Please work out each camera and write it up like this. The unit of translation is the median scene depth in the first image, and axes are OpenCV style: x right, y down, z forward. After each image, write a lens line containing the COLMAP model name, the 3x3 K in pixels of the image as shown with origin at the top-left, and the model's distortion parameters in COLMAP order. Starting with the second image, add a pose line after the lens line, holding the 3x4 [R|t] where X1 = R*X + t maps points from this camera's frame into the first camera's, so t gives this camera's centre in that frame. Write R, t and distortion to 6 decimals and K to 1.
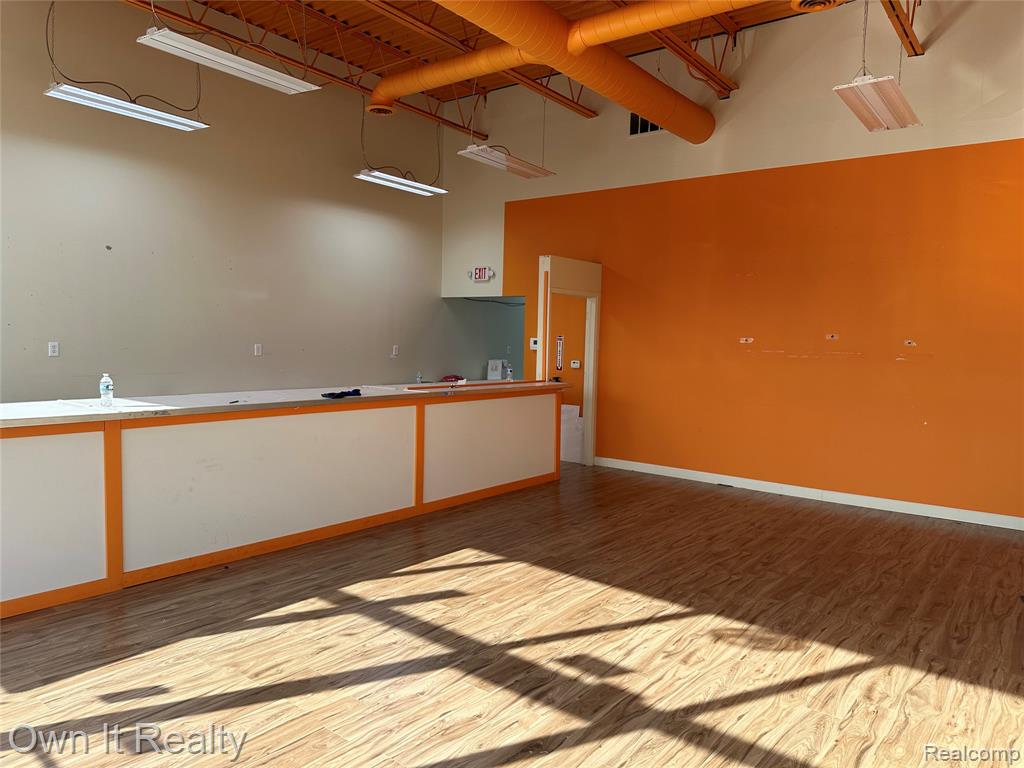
lens RADIAL K [[709.9, 0, 512.9], [0, 709.9, 380.4], [0, 0, 1]] dist [0.037300, -0.016268]
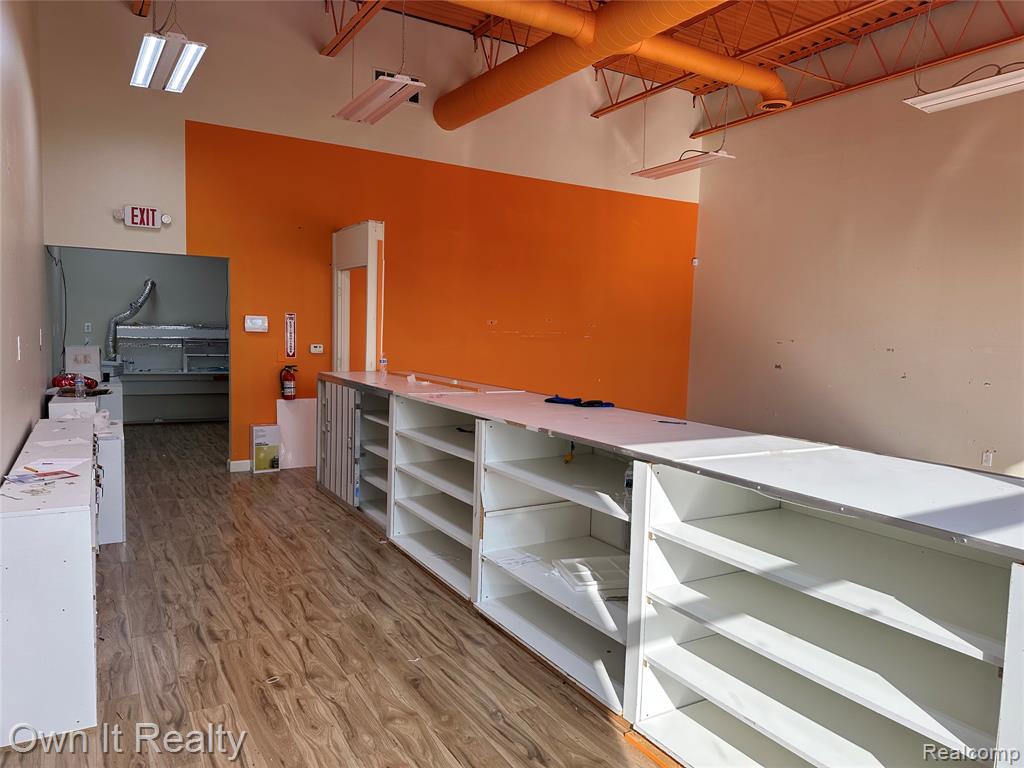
lens RADIAL K [[709.9, 0, 511.3], [0, 709.9, 386.0], [0, 0, 1]] dist [0.037300, -0.016268]
pose [[0.350250, -0.086251, 0.932677, -0.615476], [0.036891, 0.996249, 0.078276, -0.036143], [-0.935929, 0.006991, 0.352118, 0.487351]]
